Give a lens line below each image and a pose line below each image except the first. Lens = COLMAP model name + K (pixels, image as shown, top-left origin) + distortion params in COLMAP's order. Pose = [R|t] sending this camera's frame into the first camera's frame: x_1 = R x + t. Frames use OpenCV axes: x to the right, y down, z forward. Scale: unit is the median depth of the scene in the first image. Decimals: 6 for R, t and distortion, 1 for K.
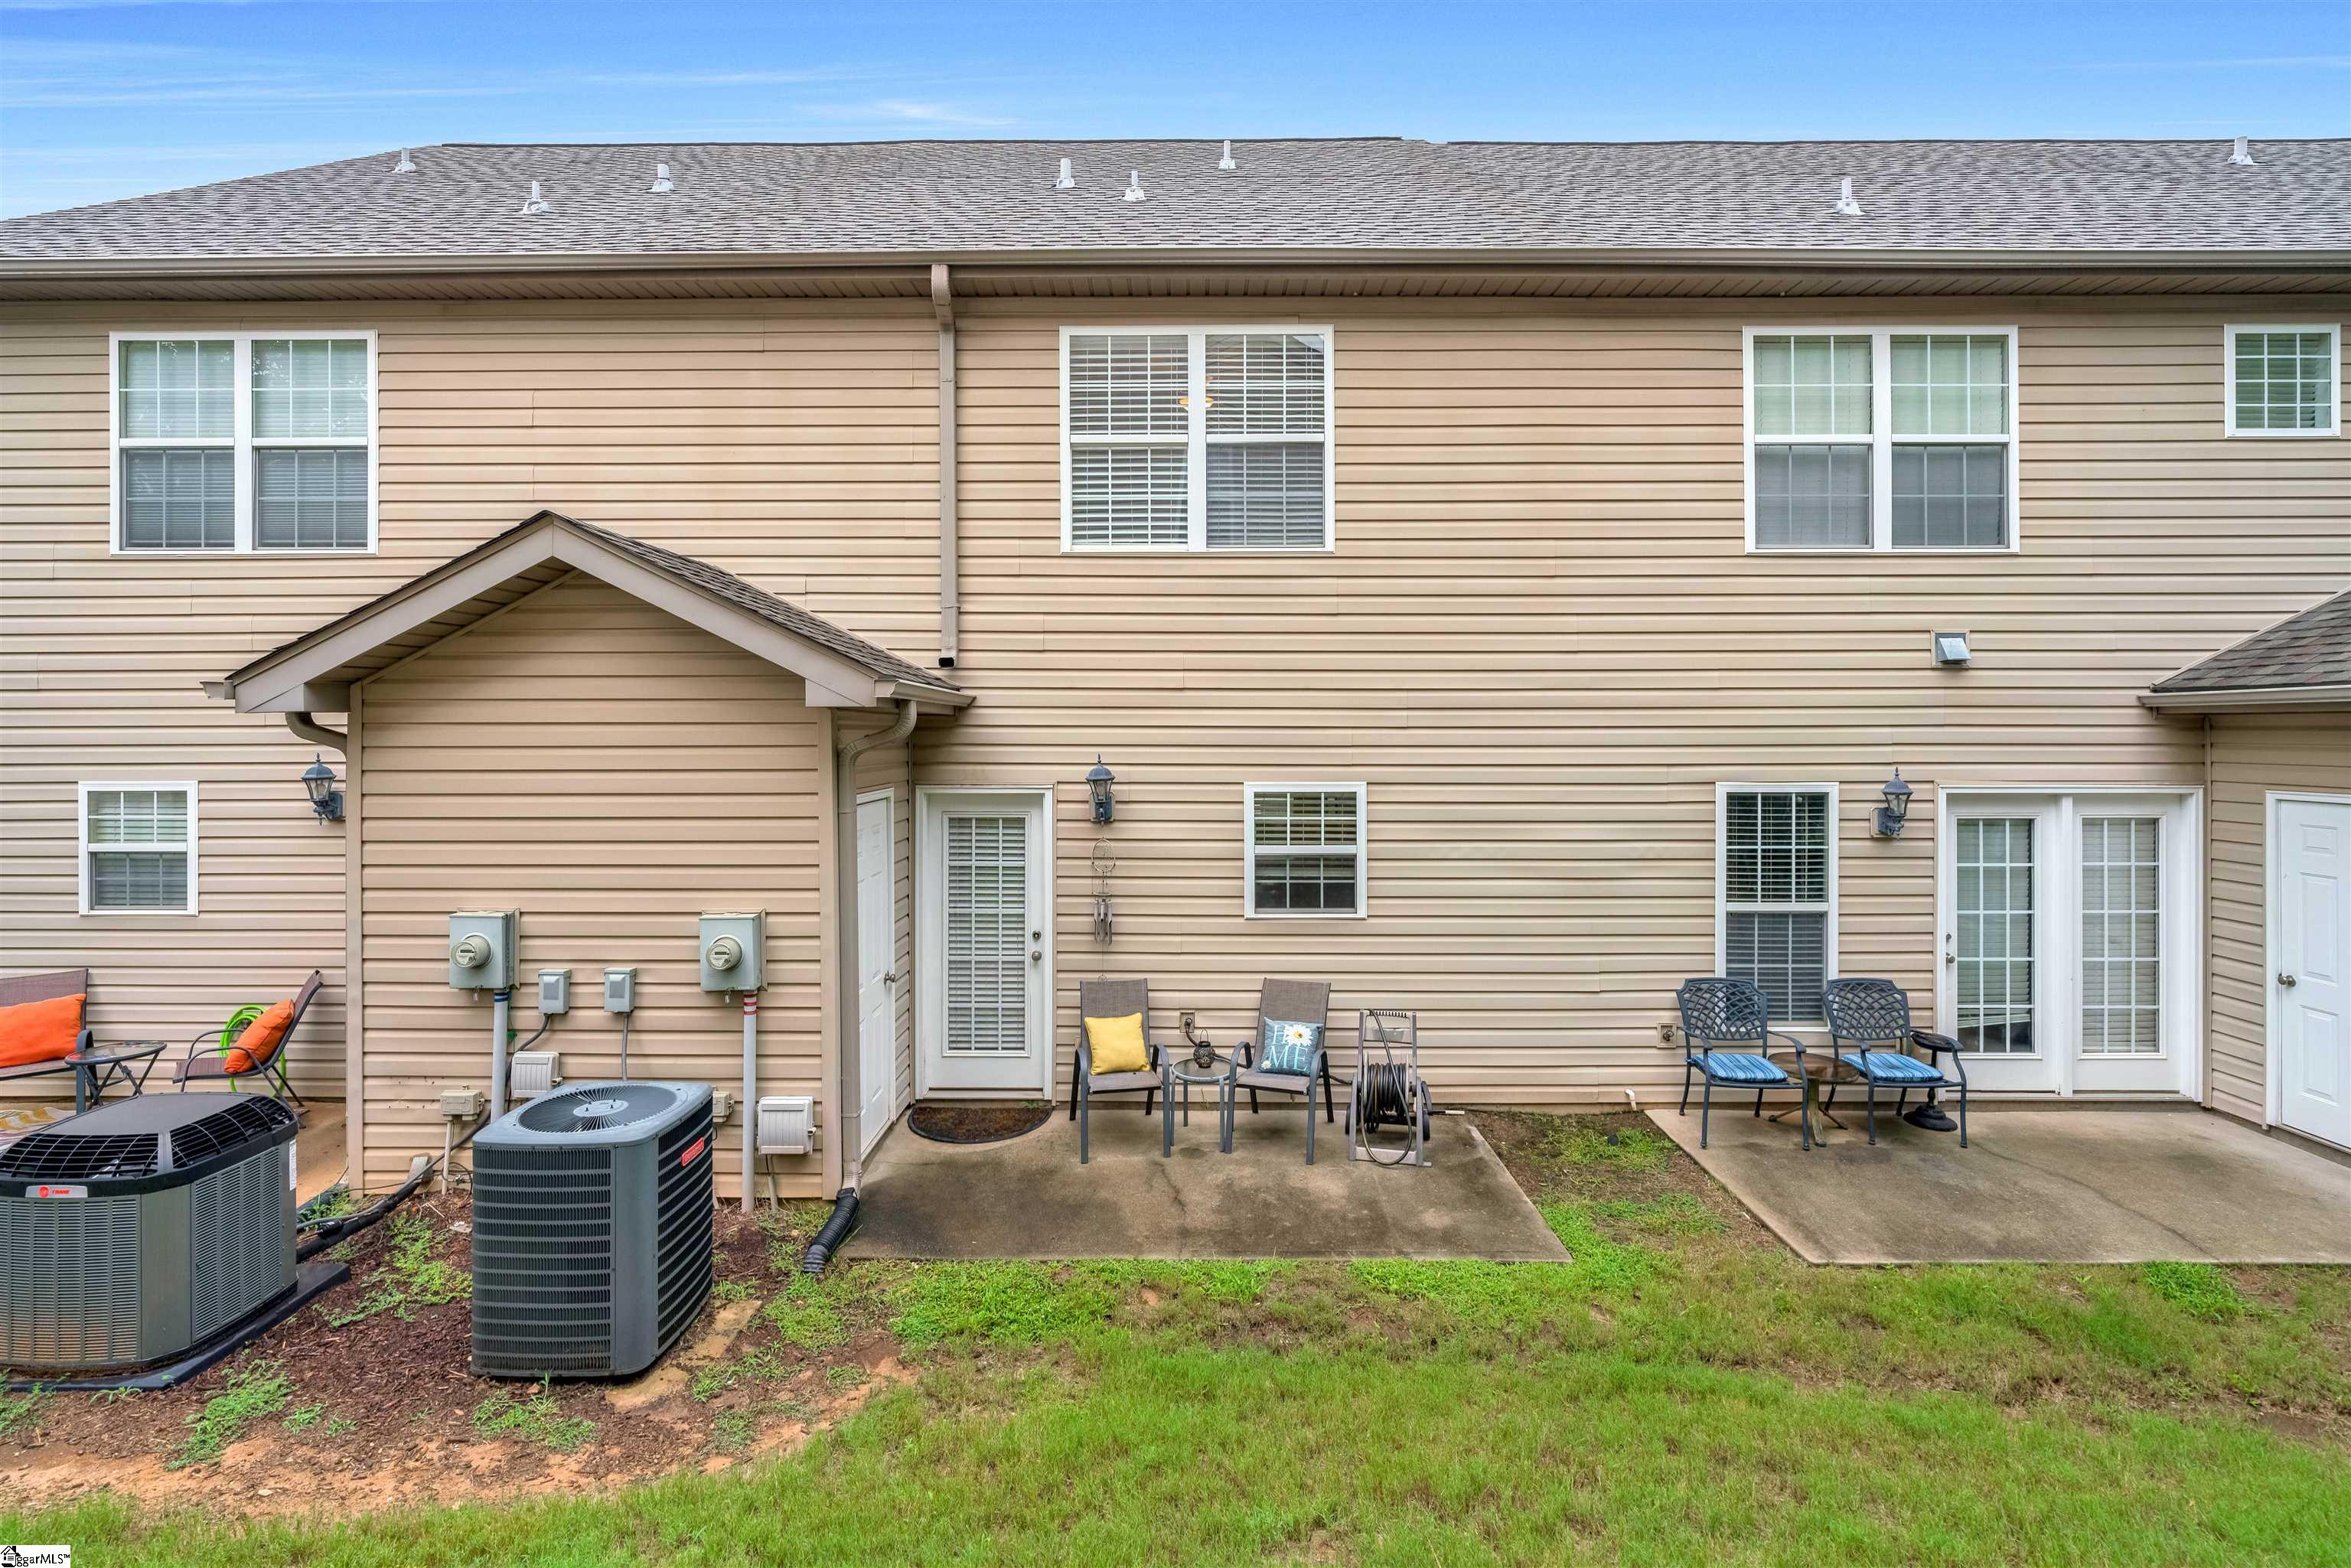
lens RADIAL K [[1093.5, 0, 1178.1], [0, 1093.5, 759.4], [0, 0, 1]] dist [-0.009802, 0.005515]
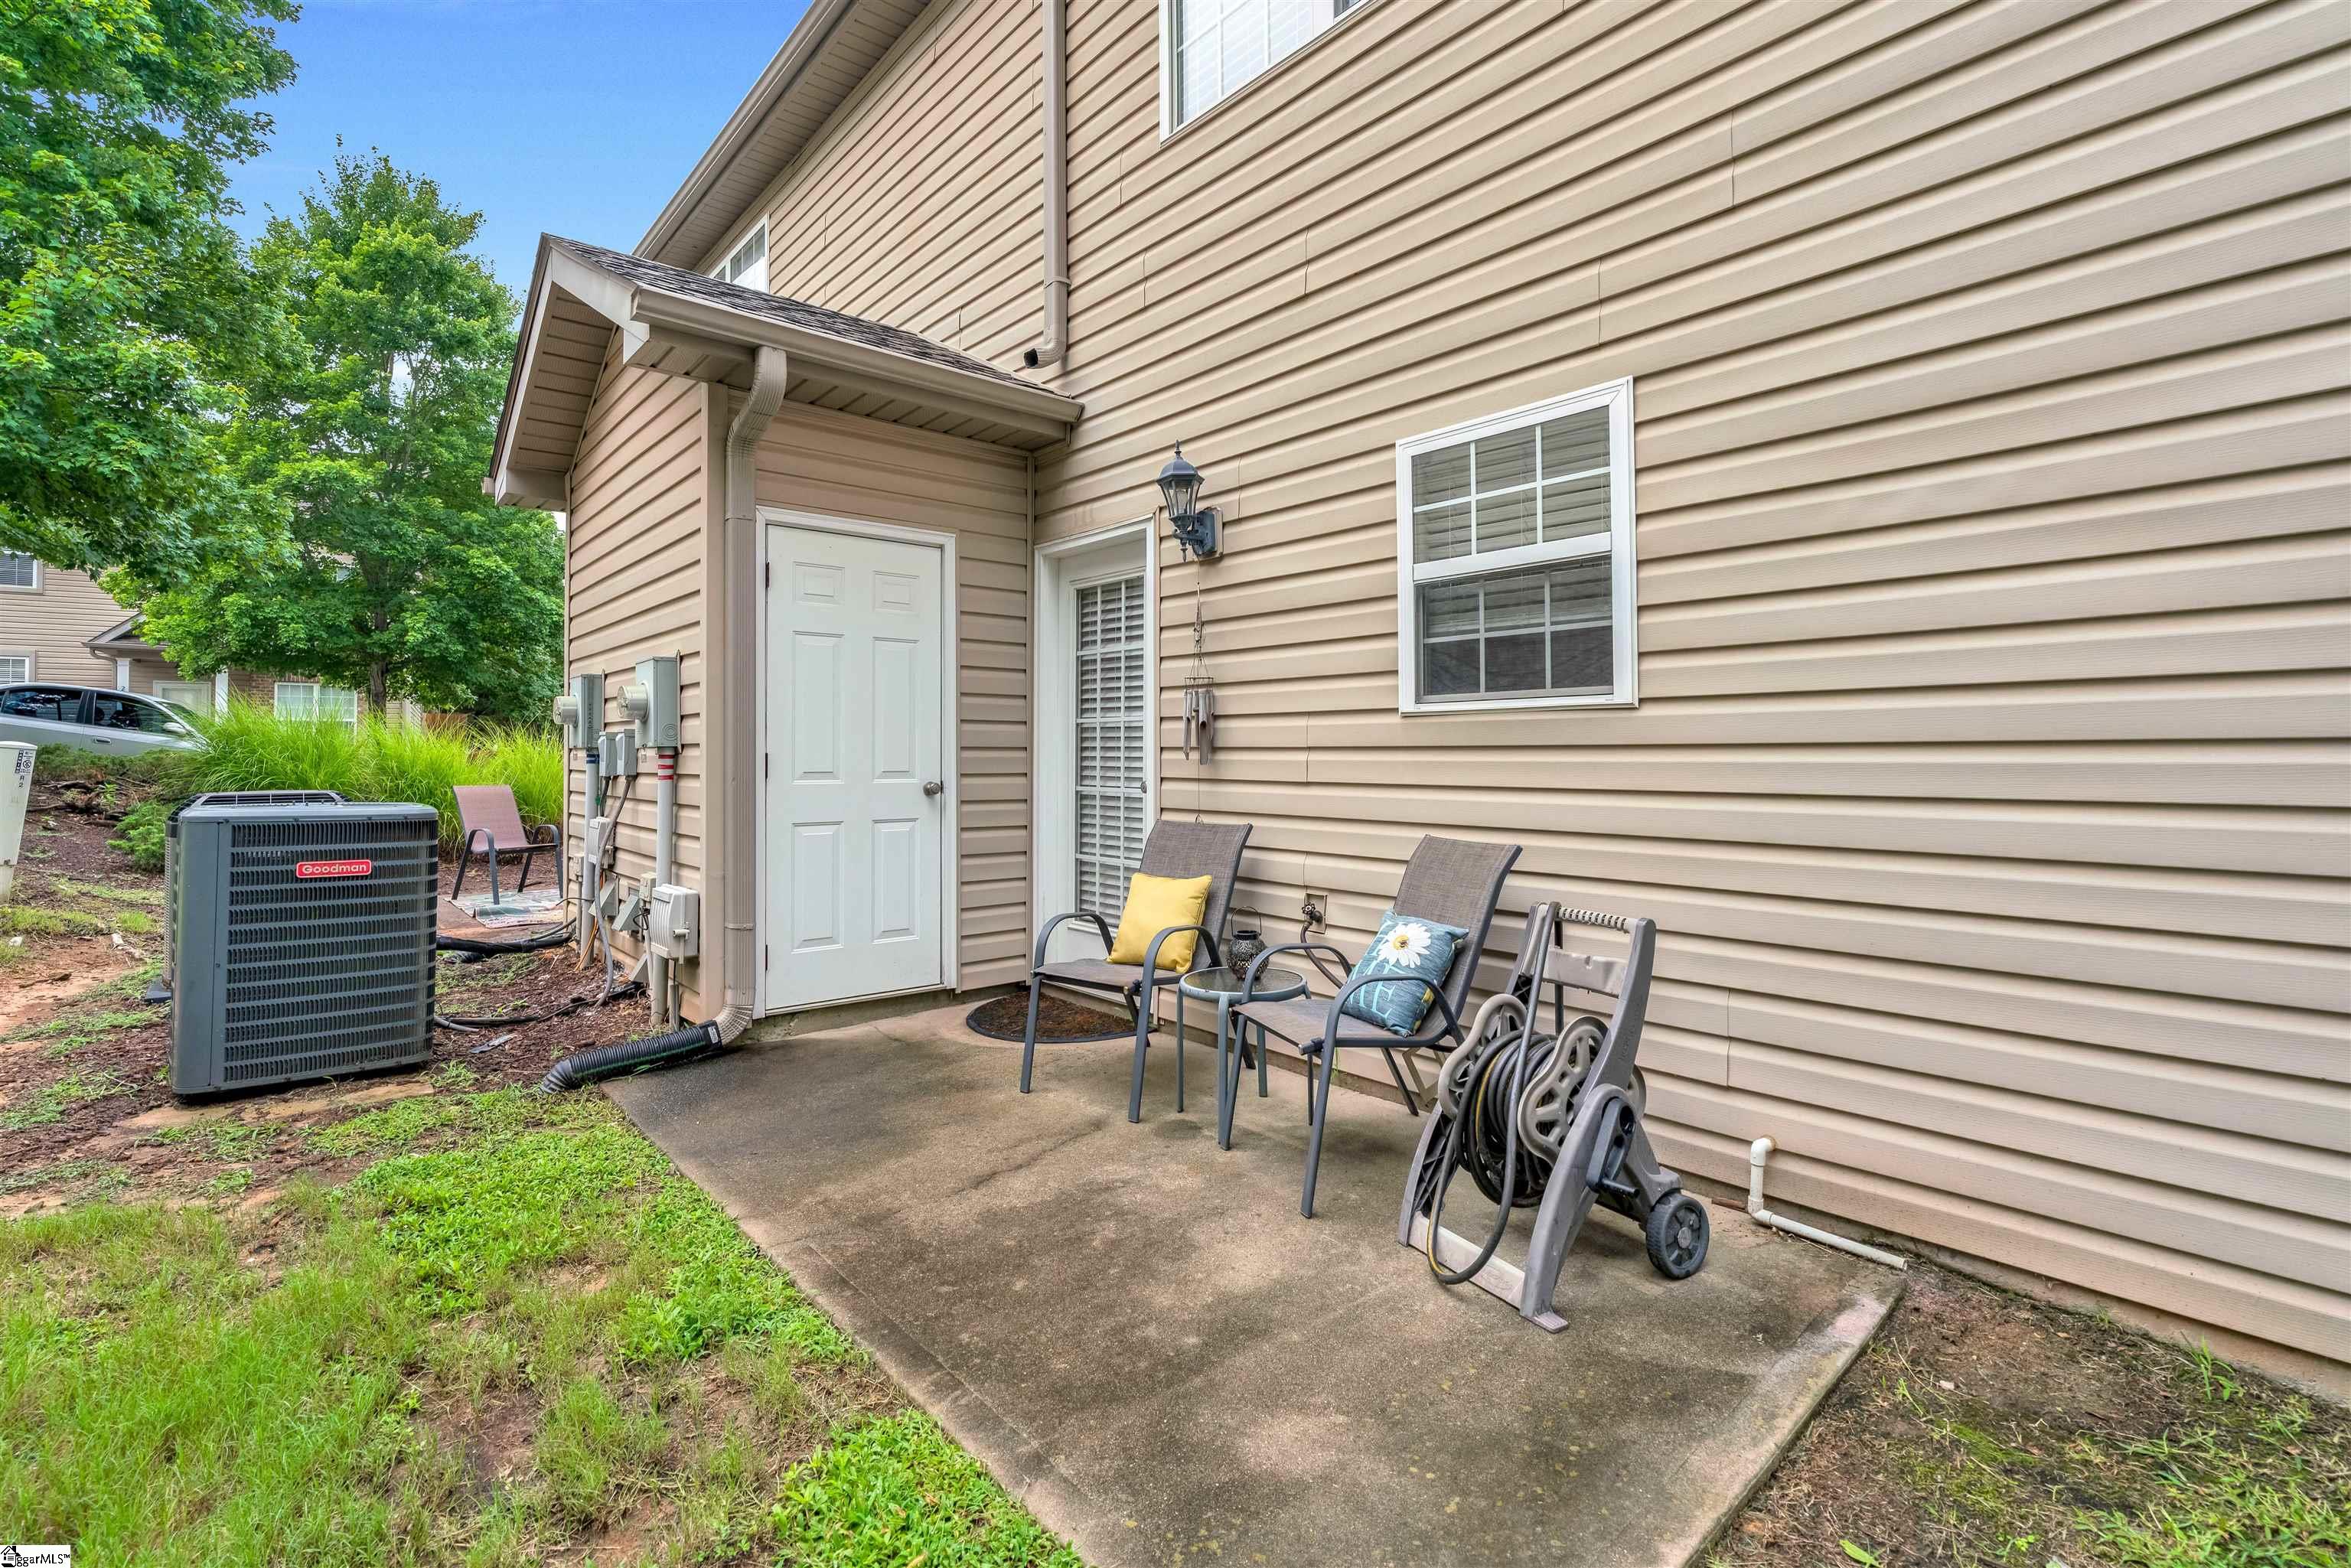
lens RADIAL K [[1077.8, 0, 1181.7], [0, 1077.8, 751.8], [0, 0, 1]] dist [-0.002006, 0.001394]
pose [[0.651387, -0.006307, -0.758720, 0.376189], [-0.022098, 0.999384, -0.027279, 0.180834], [0.758424, 0.034535, 0.650846, 0.614968]]
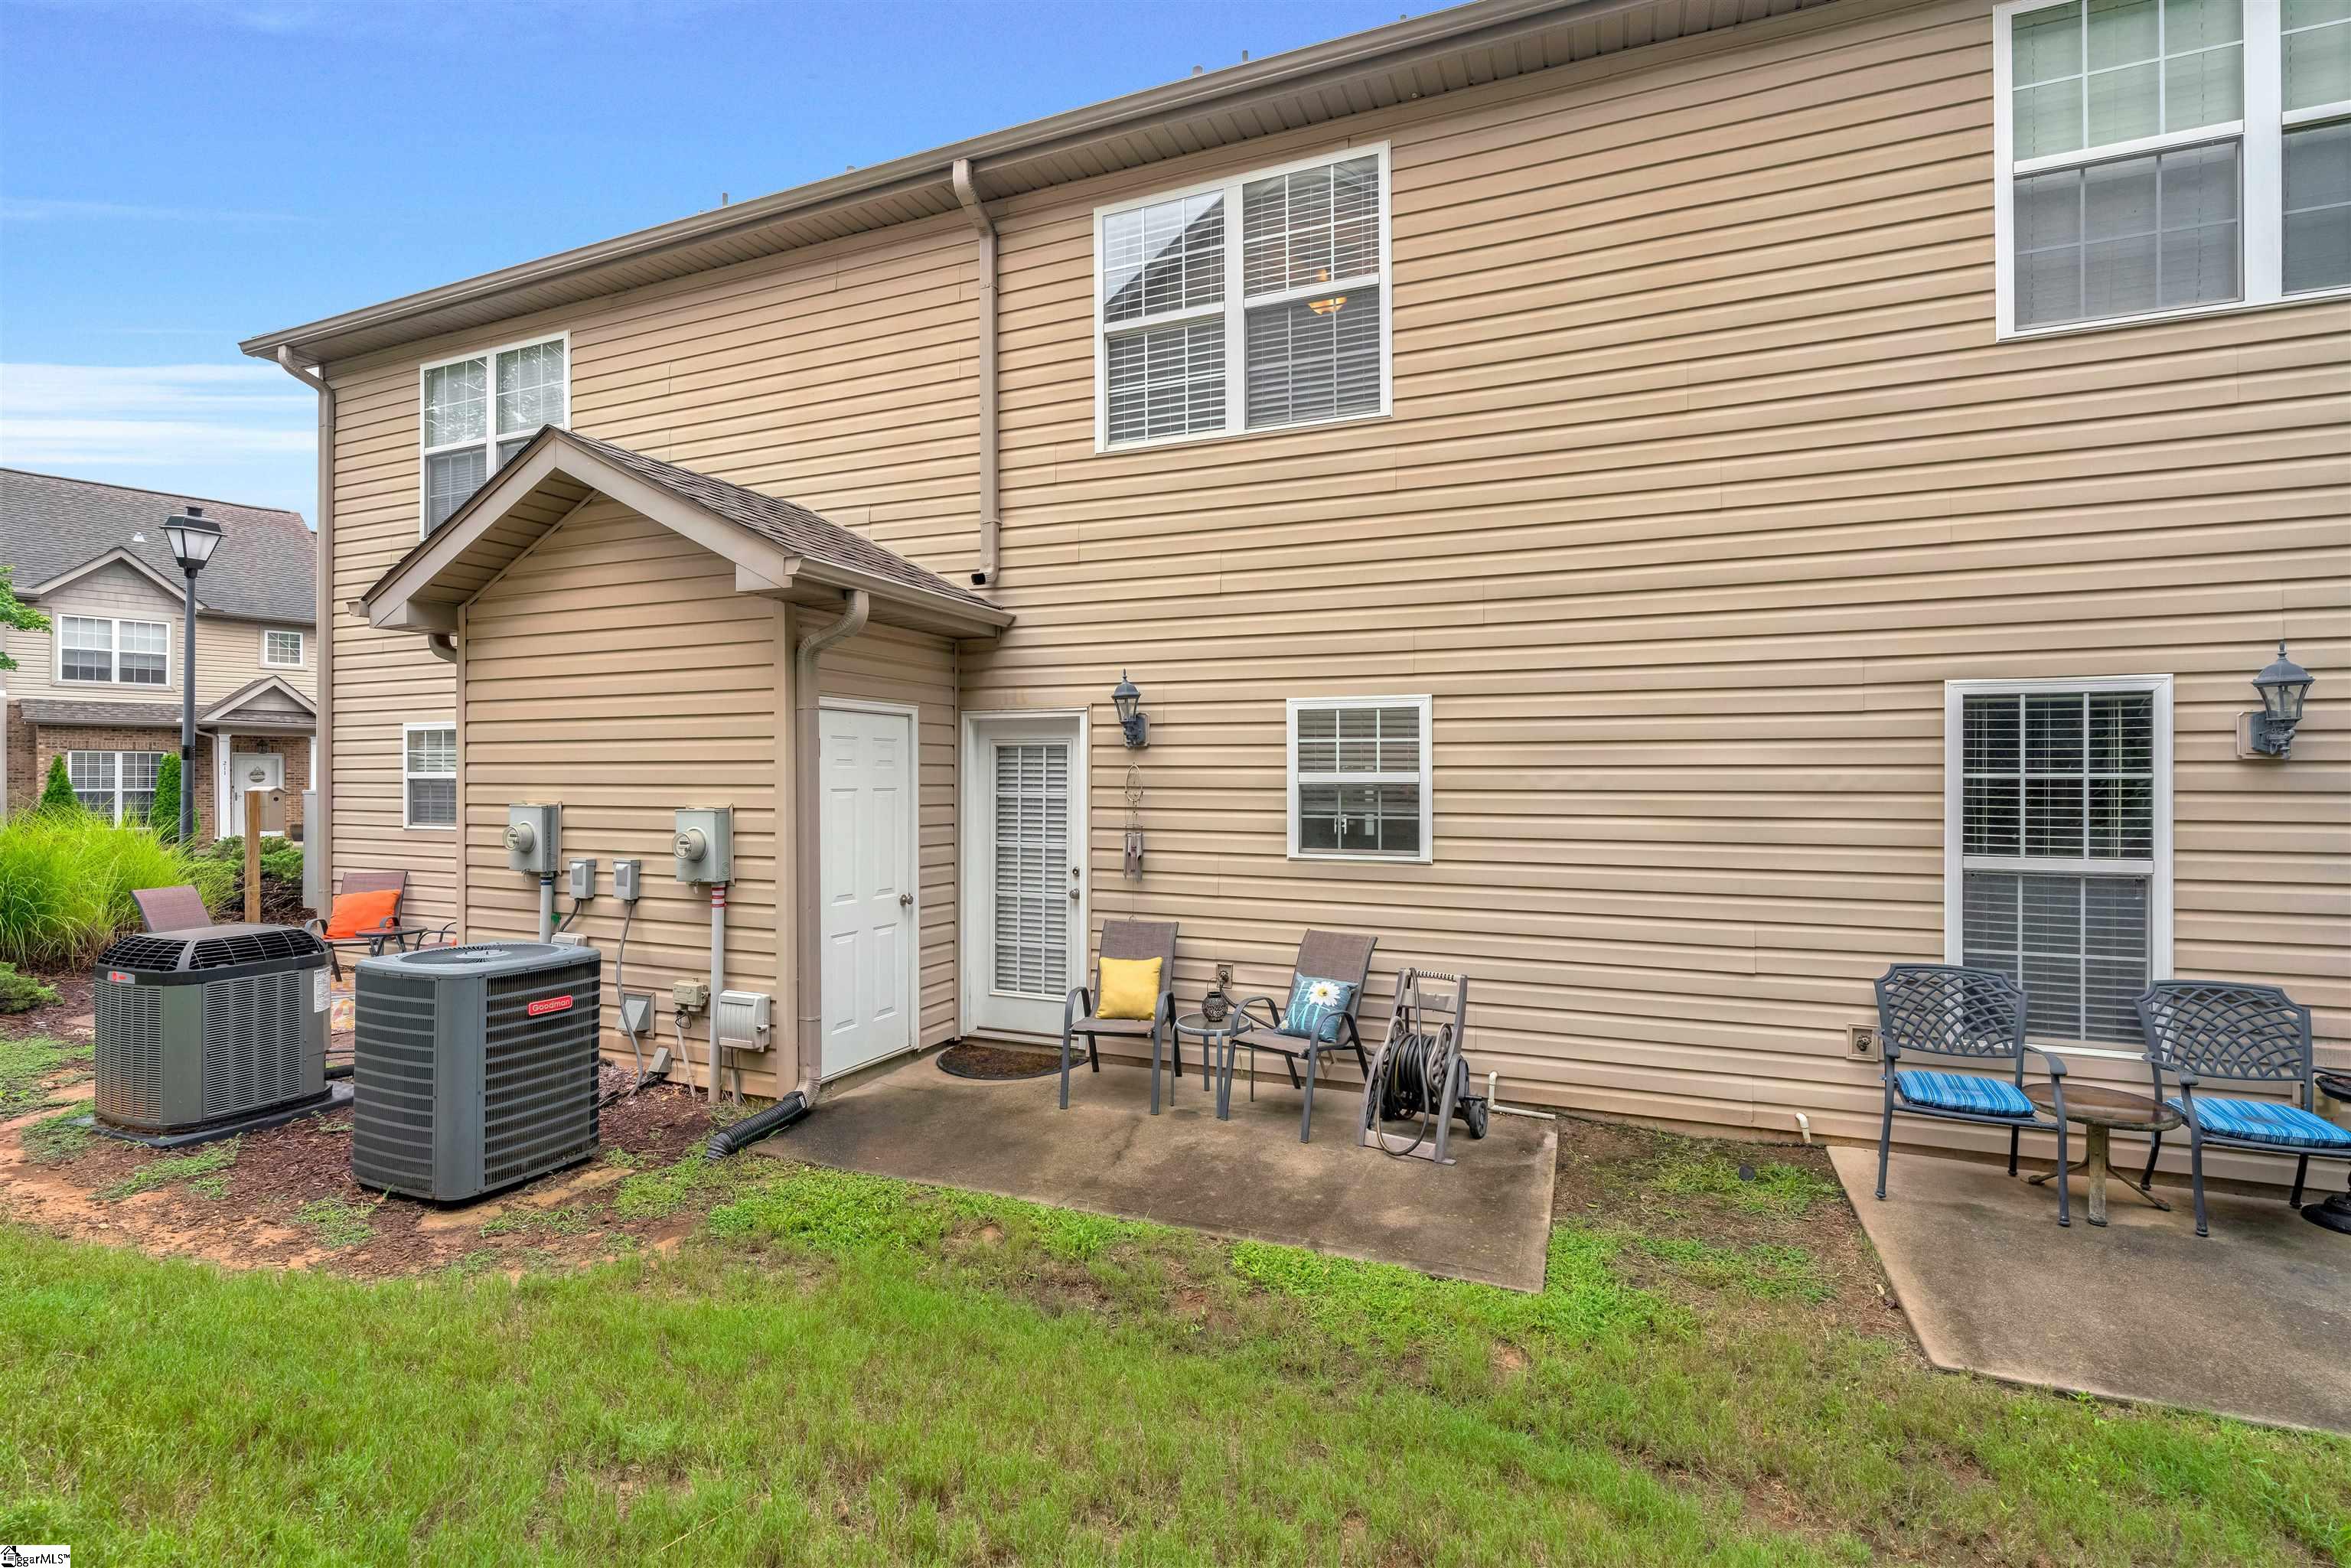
lens RADIAL K [[1079.0, 0, 1176.2], [0, 1079.0, 802.9], [0, 0, 1]] dist [-0.003645, 0.001549]
pose [[0.923566, 0.010050, -0.383307, 0.309190], [-0.012753, 0.999908, -0.004511, 0.108269], [0.383227, 0.009055, 0.923610, 0.188801]]
